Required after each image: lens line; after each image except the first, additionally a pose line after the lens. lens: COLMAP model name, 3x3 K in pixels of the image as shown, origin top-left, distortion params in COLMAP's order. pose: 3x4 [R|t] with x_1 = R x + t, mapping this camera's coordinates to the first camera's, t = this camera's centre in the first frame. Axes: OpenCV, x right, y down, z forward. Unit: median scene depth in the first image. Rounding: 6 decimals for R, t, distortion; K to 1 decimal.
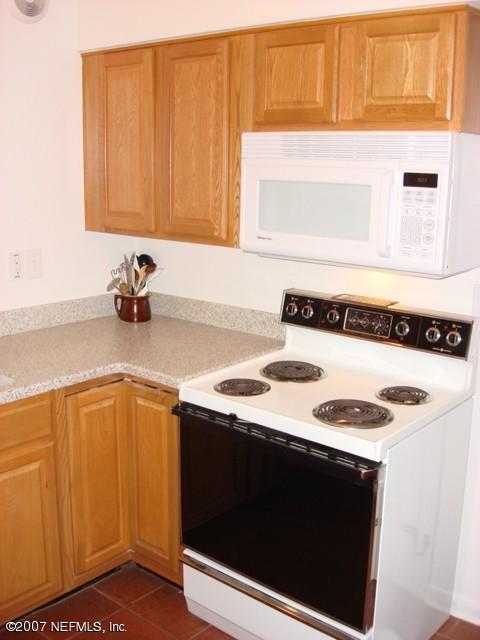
lens RADIAL K [[717.0, 0, 239.8], [0, 717.0, 319.9], [0, 0, 1]] dist [-0.116395, 0.000000]
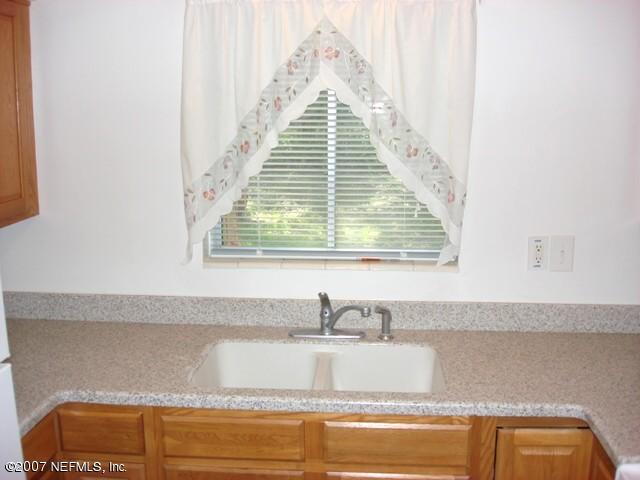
lens RADIAL K [[717.0, 0, 320.1], [0, 717.0, 240.4], [0, 0, 1]] dist [-0.116395, 0.000000]
pose [[0.582837, 0.132121, -0.801776, 0.239198], [-0.166242, 0.985211, 0.041502, -0.096065], [0.795402, 0.109100, 0.596182, 0.336793]]
